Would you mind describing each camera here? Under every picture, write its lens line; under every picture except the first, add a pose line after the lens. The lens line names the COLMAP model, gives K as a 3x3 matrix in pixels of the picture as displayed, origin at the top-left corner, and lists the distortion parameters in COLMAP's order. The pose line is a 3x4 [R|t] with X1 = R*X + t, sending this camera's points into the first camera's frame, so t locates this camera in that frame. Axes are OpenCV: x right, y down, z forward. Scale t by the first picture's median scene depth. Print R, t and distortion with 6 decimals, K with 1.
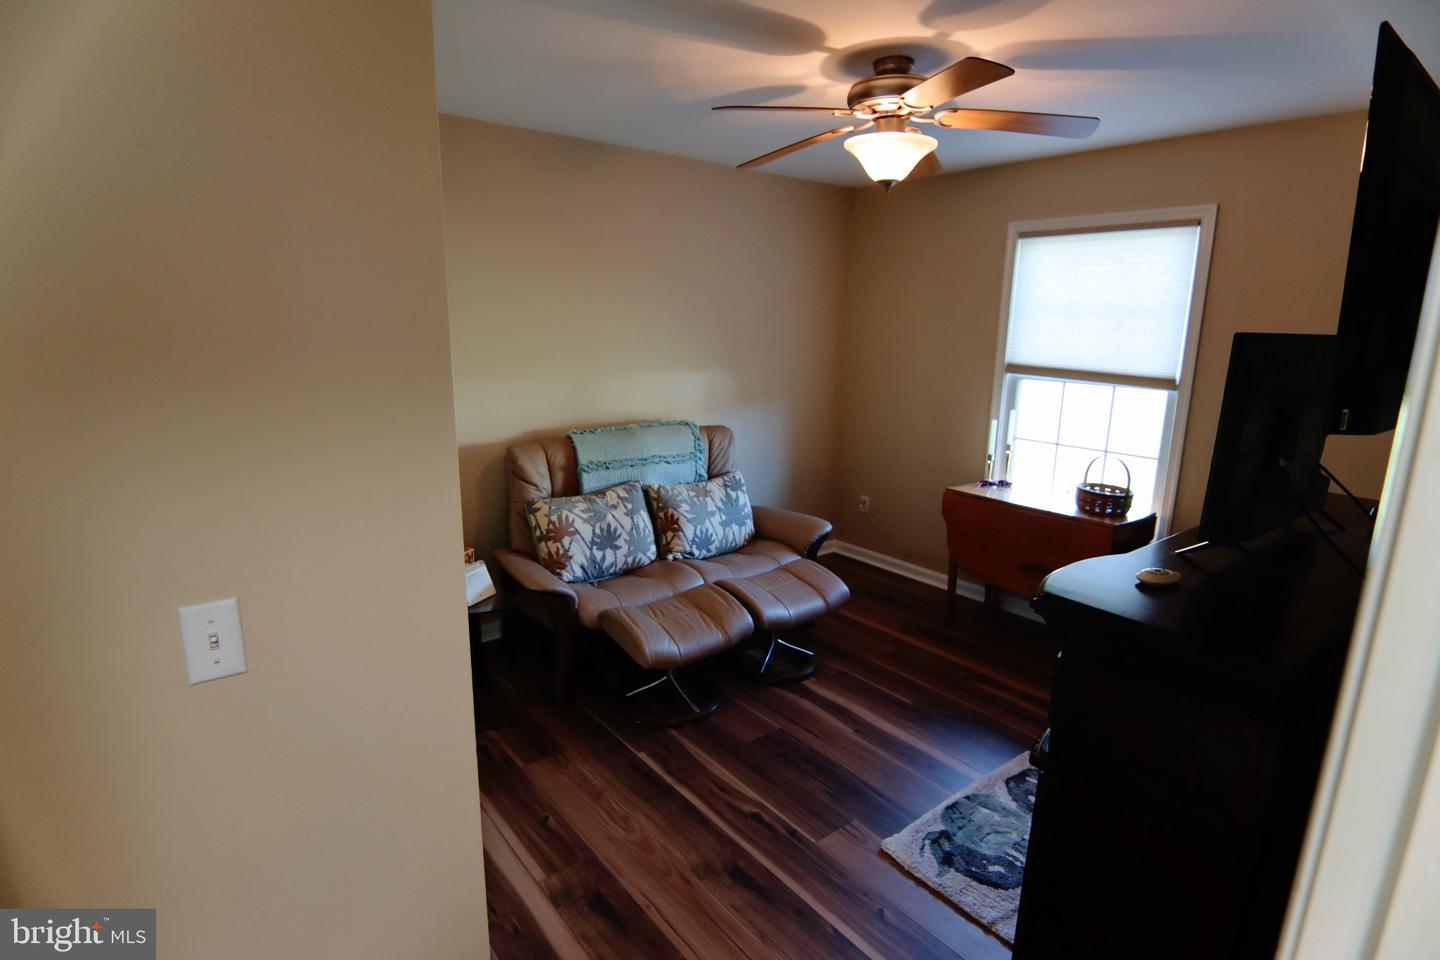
lens RADIAL K [[727.1, 0, 721.5], [0, 727.1, 476.1], [0, 0, 1]] dist [-0.016027, -0.000450]
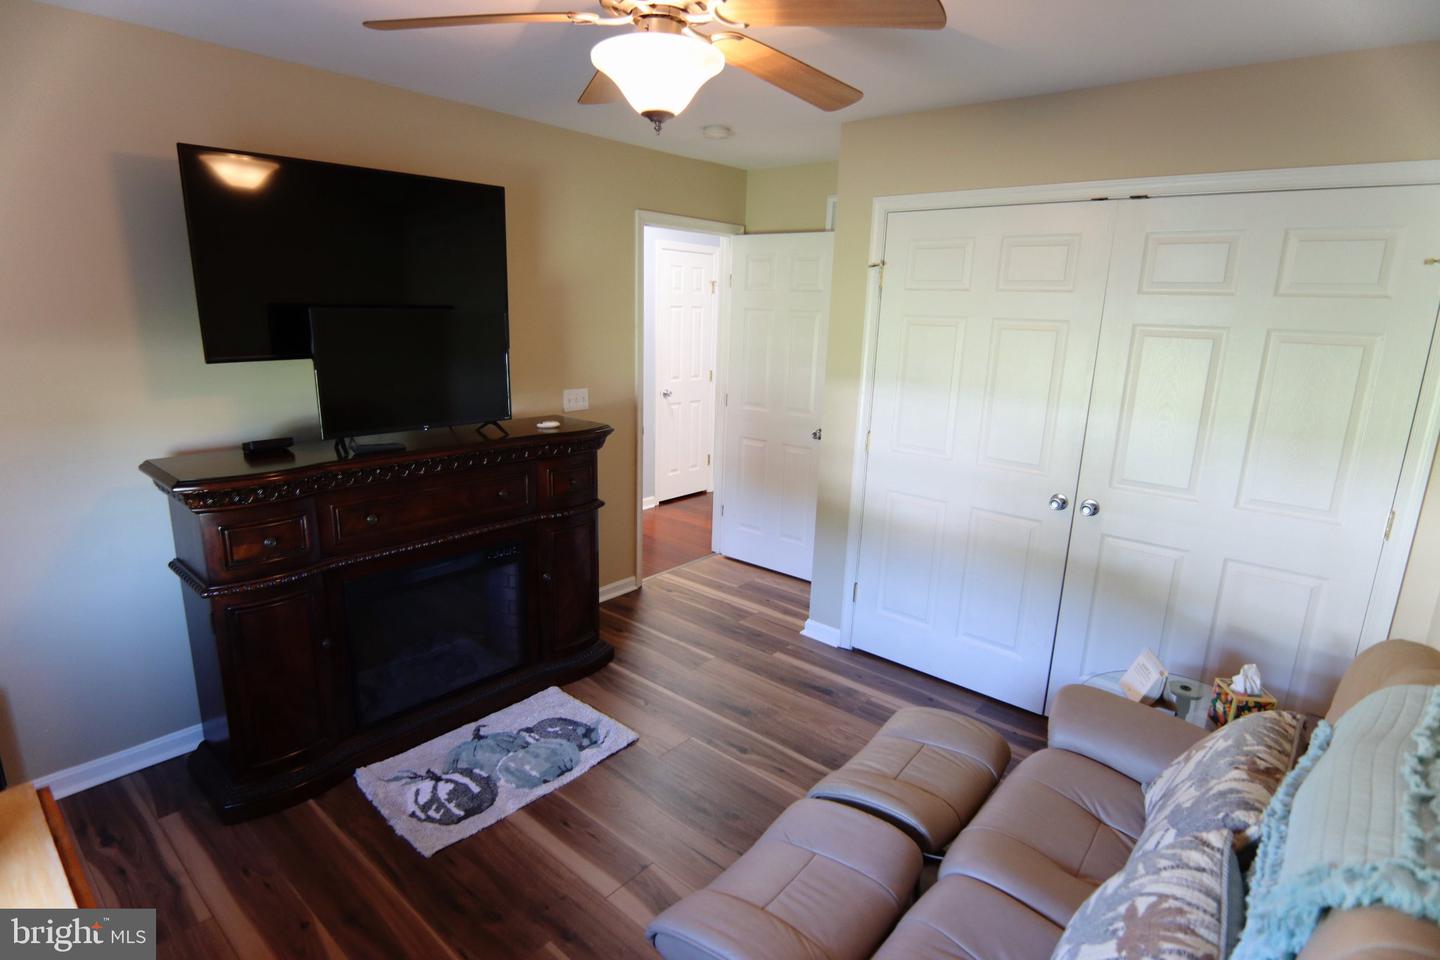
lens RADIAL K [[727.1, 0, 721.5], [0, 727.1, 476.1], [0, 0, 1]] dist [-0.016027, -0.000450]
pose [[-0.979452, -0.002603, -0.201661, 0.329187], [-0.088952, 0.902978, 0.420379, -0.422088], [0.181001, 0.429679, -0.884655, 1.908425]]
